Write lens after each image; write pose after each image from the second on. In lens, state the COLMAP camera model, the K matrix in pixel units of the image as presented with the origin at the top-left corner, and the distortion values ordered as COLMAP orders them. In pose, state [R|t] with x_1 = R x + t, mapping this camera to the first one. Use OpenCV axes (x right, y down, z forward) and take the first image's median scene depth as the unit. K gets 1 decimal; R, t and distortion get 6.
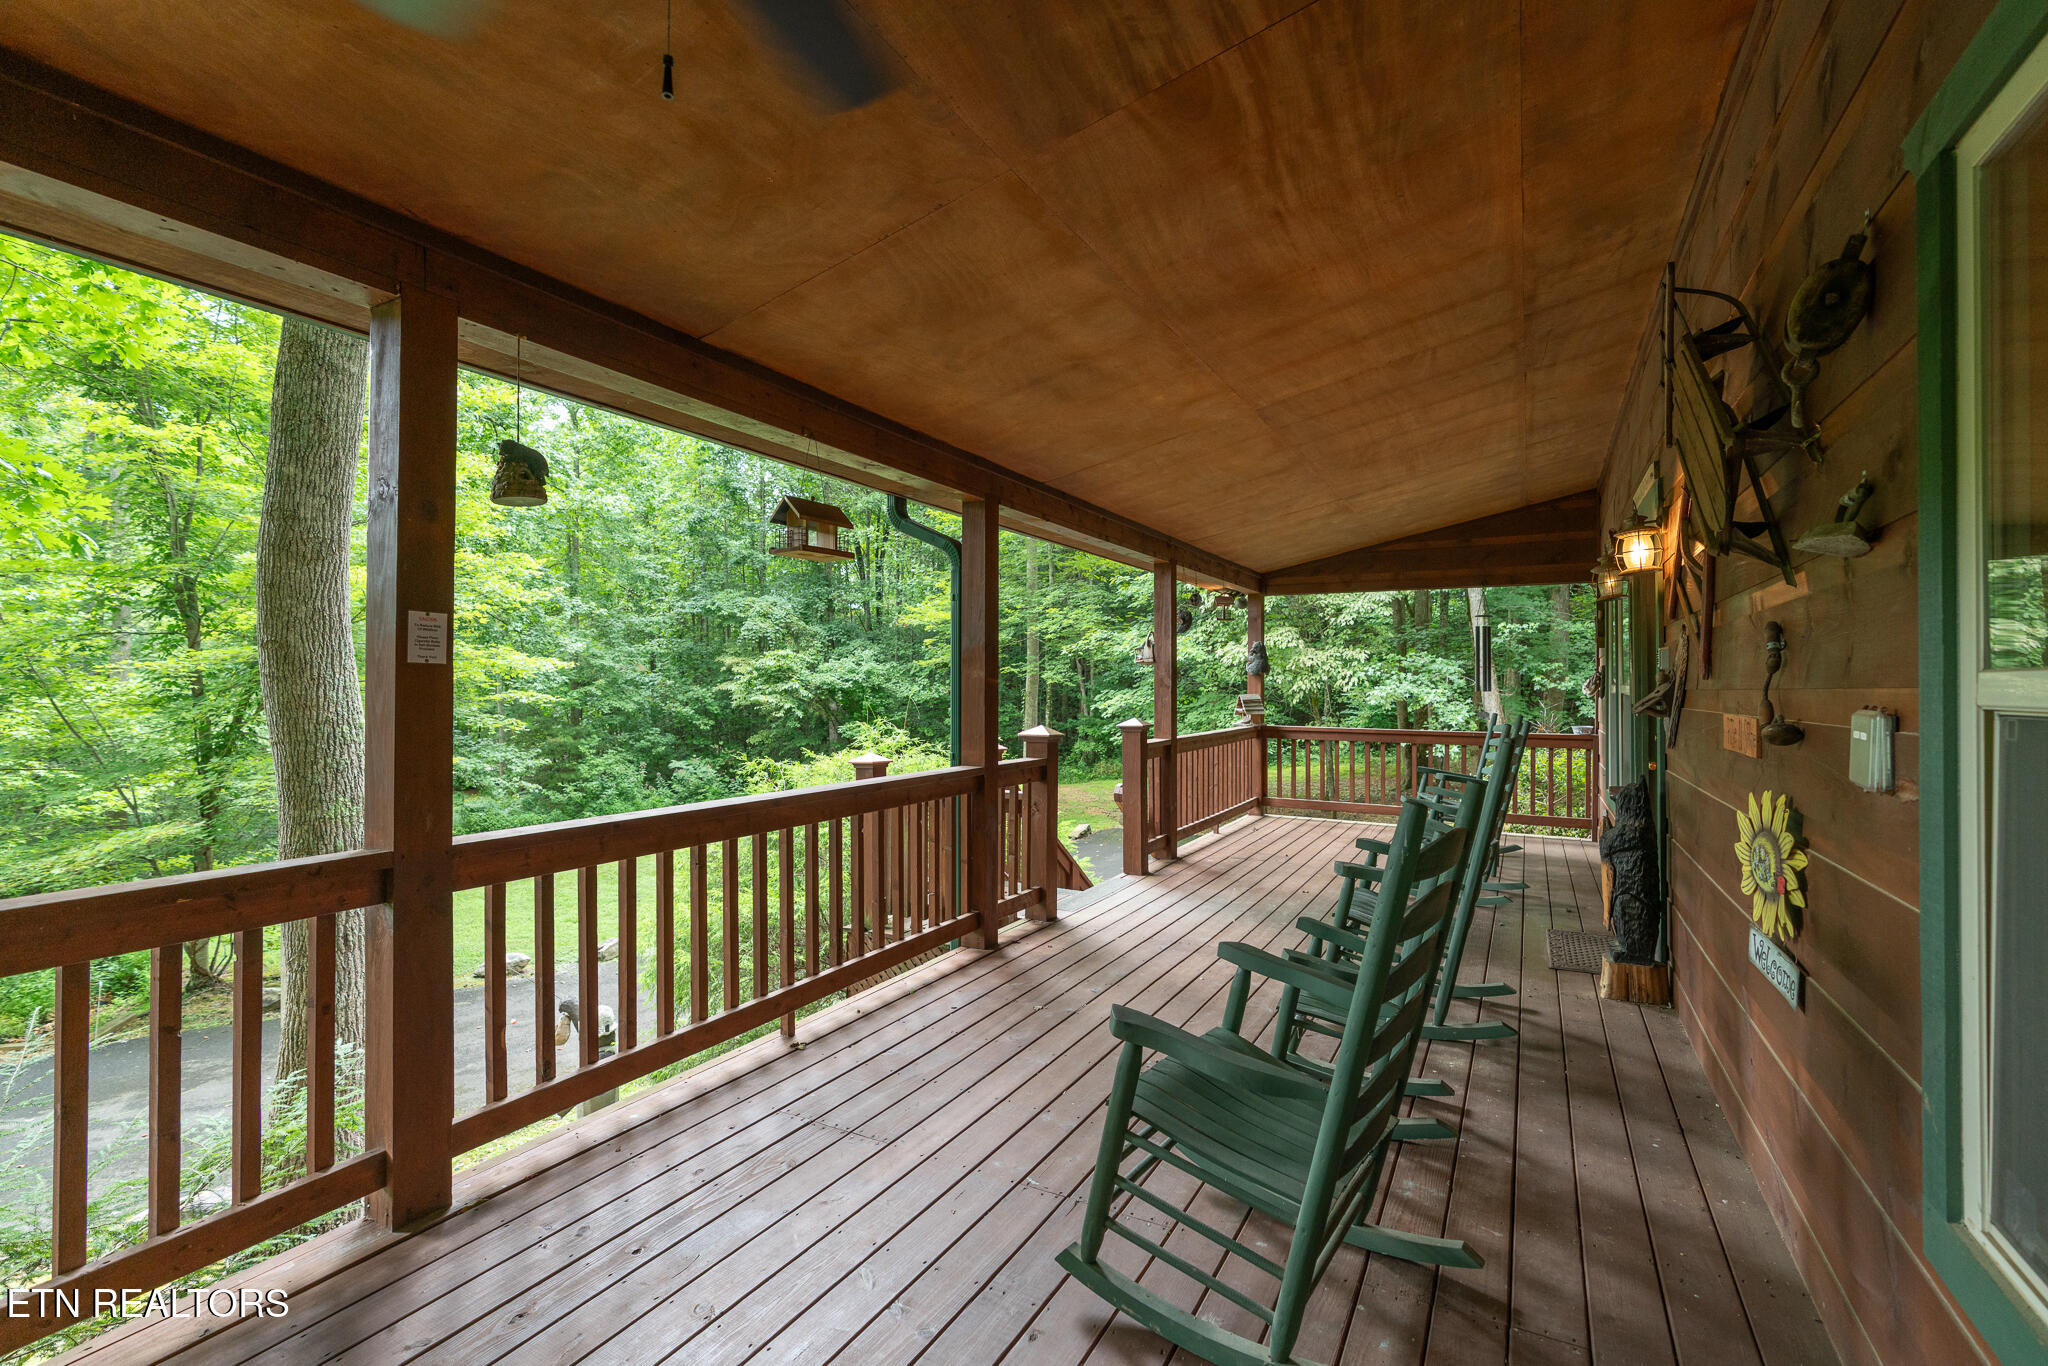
lens RADIAL K [[946.3, 0, 1021.3], [0, 946.3, 684.5], [0, 0, 1]] dist [-0.000912, -0.000018]
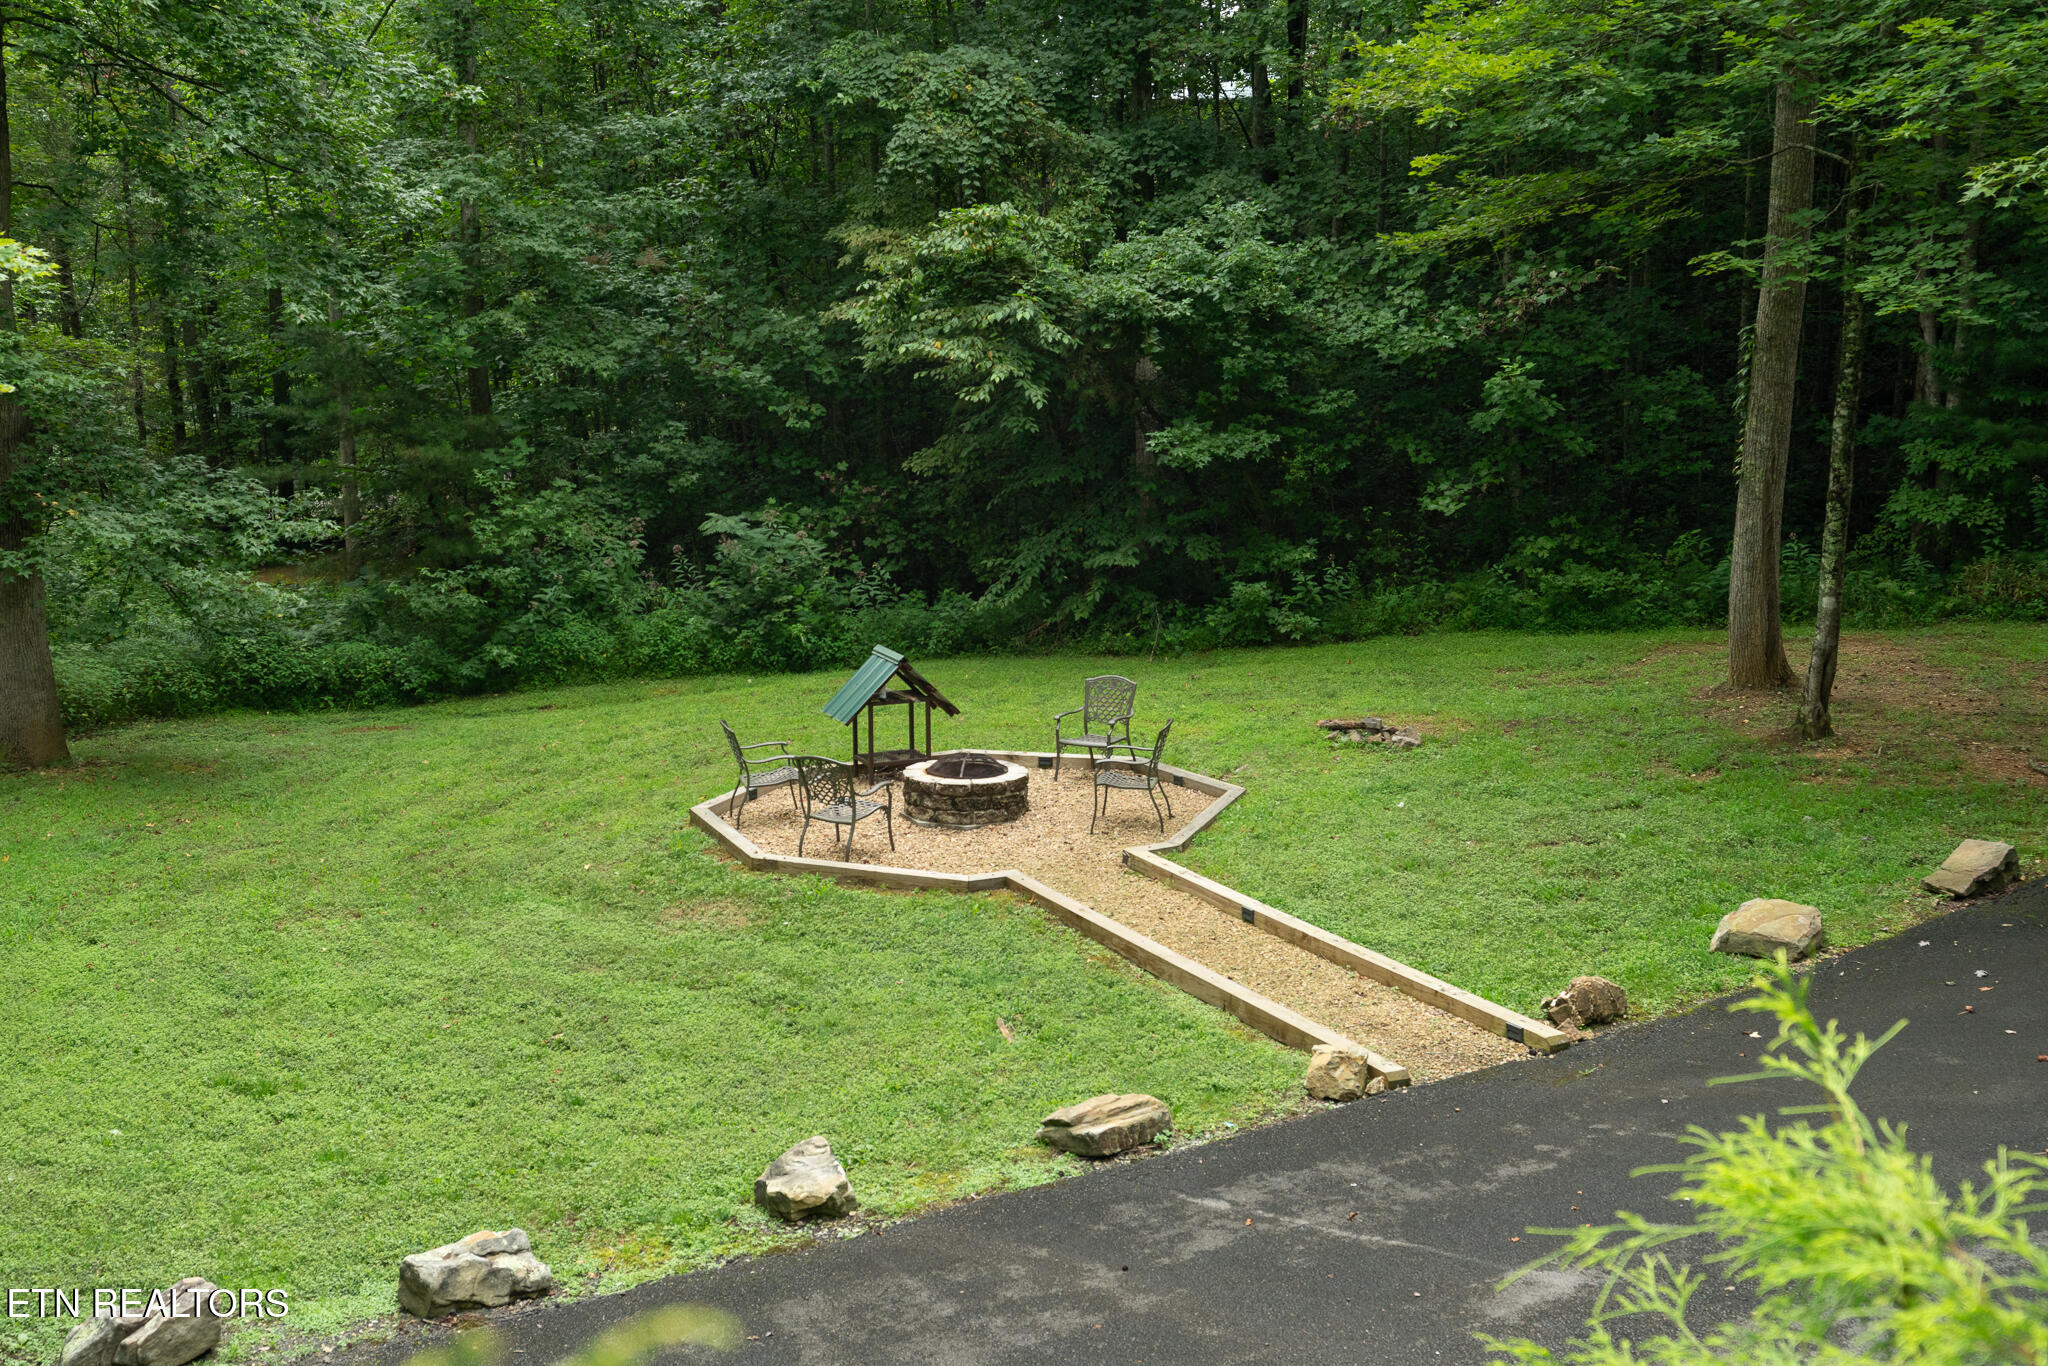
lens RADIAL K [[2045.5, 0, 969.8], [0, 2045.5, 622.8], [0, 0, 1]] dist [0.027360, 0.000000]
pose [[0.950408, 0.051664, -0.306686, -0.024776], [-0.001615, 0.986912, 0.161251, -0.006467], [0.311003, -0.152759, 0.938052, 0.270789]]
